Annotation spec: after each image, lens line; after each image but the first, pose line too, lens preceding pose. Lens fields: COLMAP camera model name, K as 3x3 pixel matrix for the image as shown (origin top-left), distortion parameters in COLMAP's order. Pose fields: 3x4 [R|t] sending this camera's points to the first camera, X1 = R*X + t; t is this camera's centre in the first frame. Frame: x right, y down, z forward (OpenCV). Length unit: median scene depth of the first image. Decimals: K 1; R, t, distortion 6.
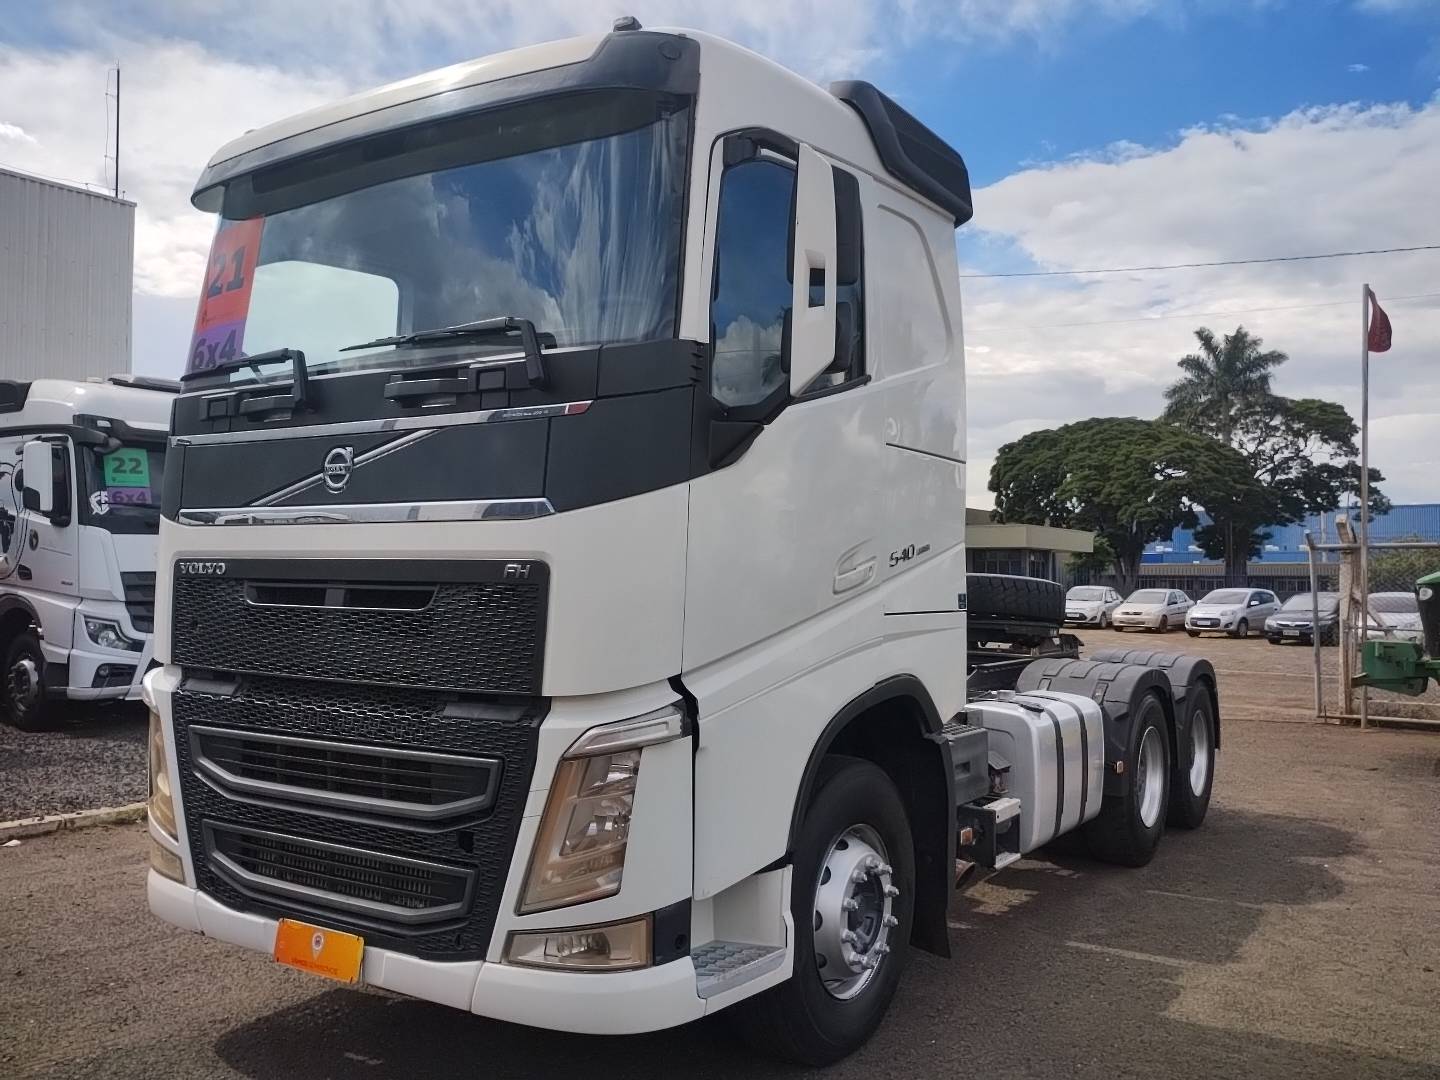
lens RADIAL K [[1200.9, 0, 720.0], [0, 1200.9, 540.0], [0, 0, 1]] dist [0.074989, -0.110566]
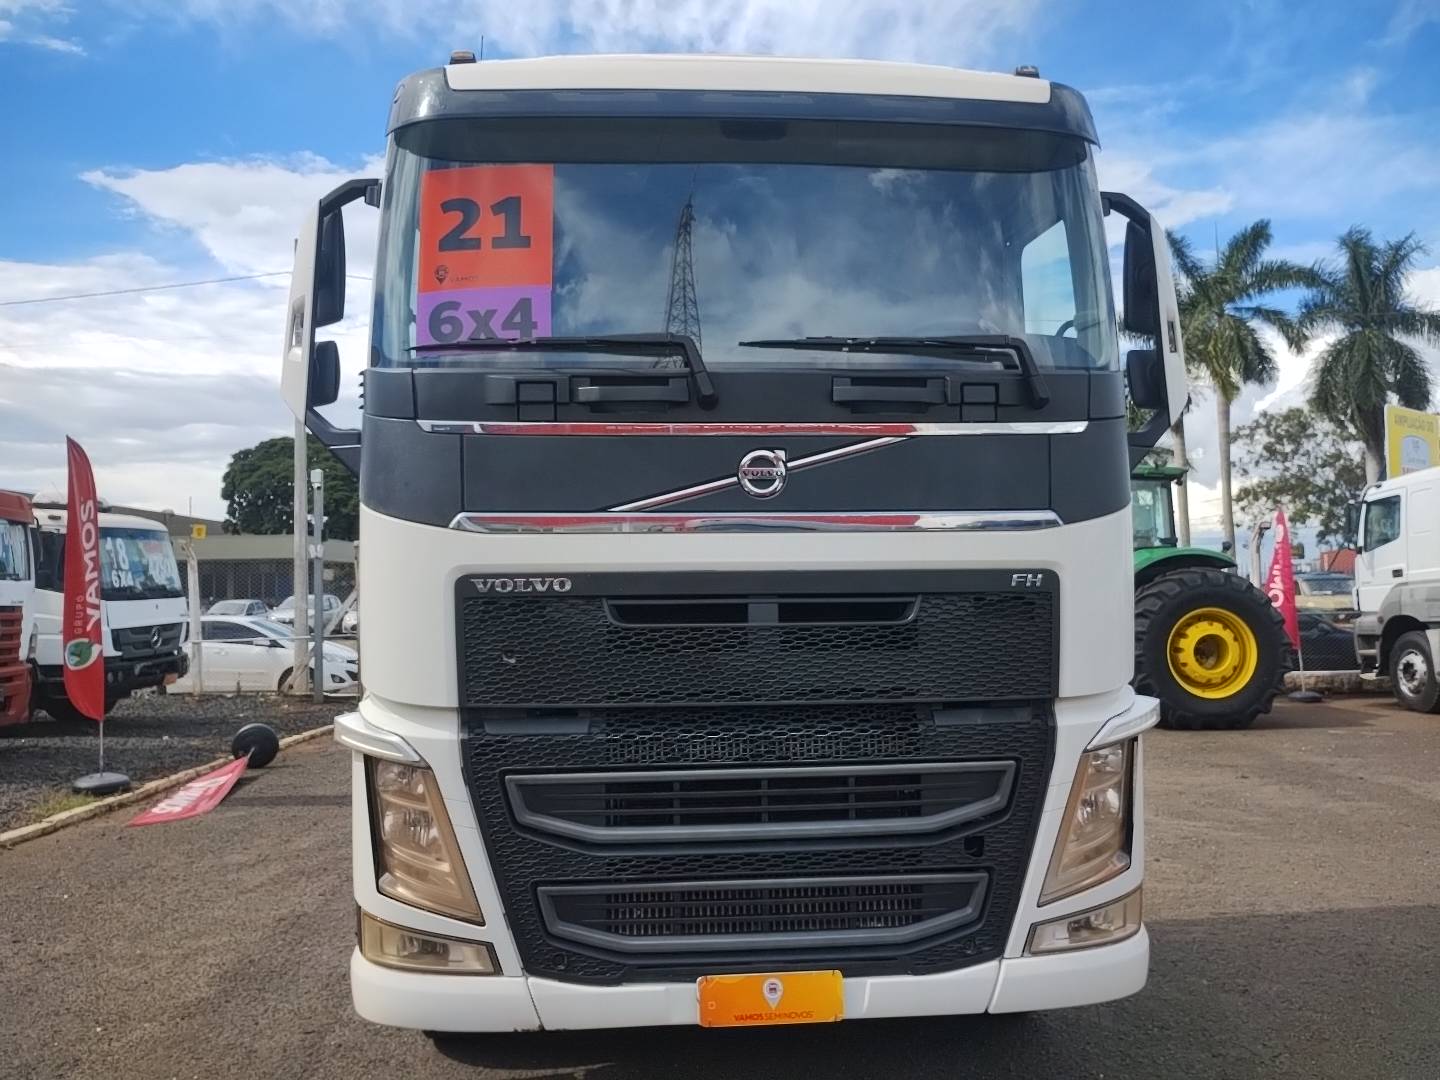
lens RADIAL K [[1200.9, 0, 720.0], [0, 1200.9, 540.0], [0, 0, 1]] dist [0.074989, -0.110566]
pose [[0.786986, 0.003922, 0.616959, -0.897912], [0.001579, 0.999964, -0.008370, -0.000582], [-0.616969, 0.007561, 0.786951, 0.293580]]
